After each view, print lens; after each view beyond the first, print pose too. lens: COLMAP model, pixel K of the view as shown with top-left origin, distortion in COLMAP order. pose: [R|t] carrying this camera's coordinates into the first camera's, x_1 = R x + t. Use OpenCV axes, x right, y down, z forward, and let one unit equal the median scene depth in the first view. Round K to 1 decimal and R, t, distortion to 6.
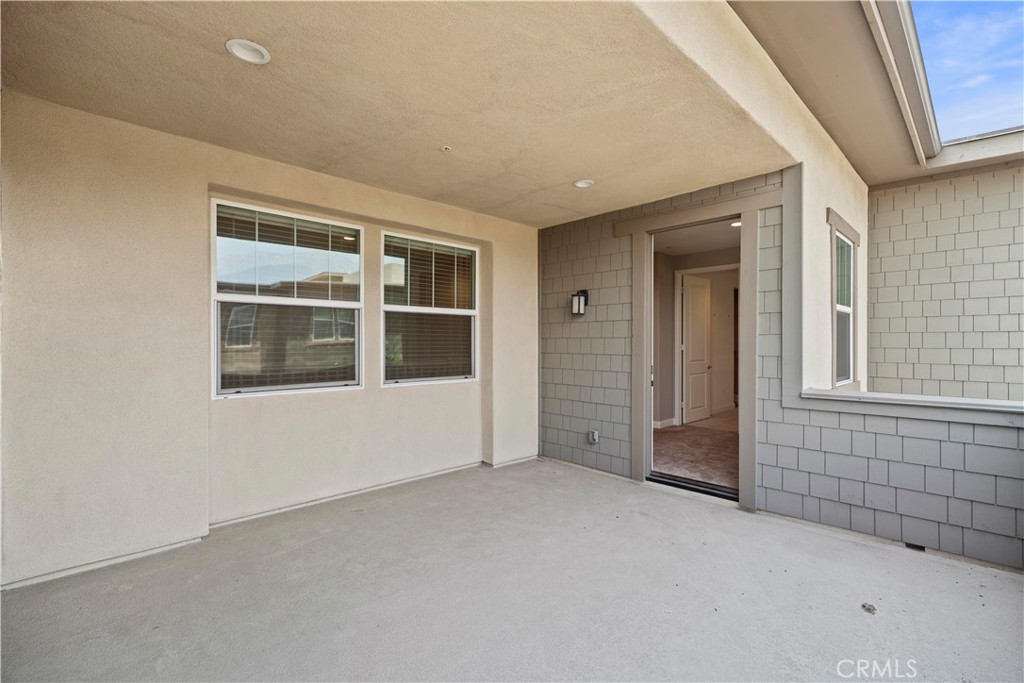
lens RADIAL K [[459.4, 0, 514.2], [0, 459.4, 342.4], [0, 0, 1]] dist [0.004956, -0.000185]
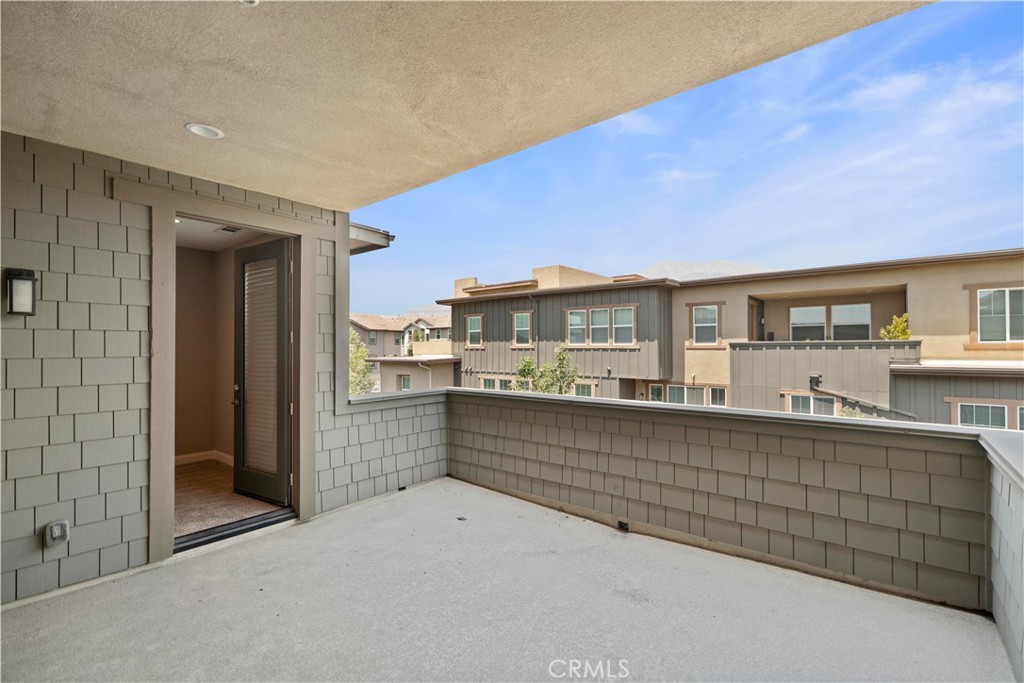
lens RADIAL K [[459.4, 0, 514.0], [0, 459.4, 343.5], [0, 0, 1]] dist [0.004956, -0.000185]
pose [[-0.113762, 0.010578, 0.993452, -0.584830], [0.006757, 0.999928, -0.009874, -0.023630], [-0.993485, 0.005590, -0.113825, 0.647437]]
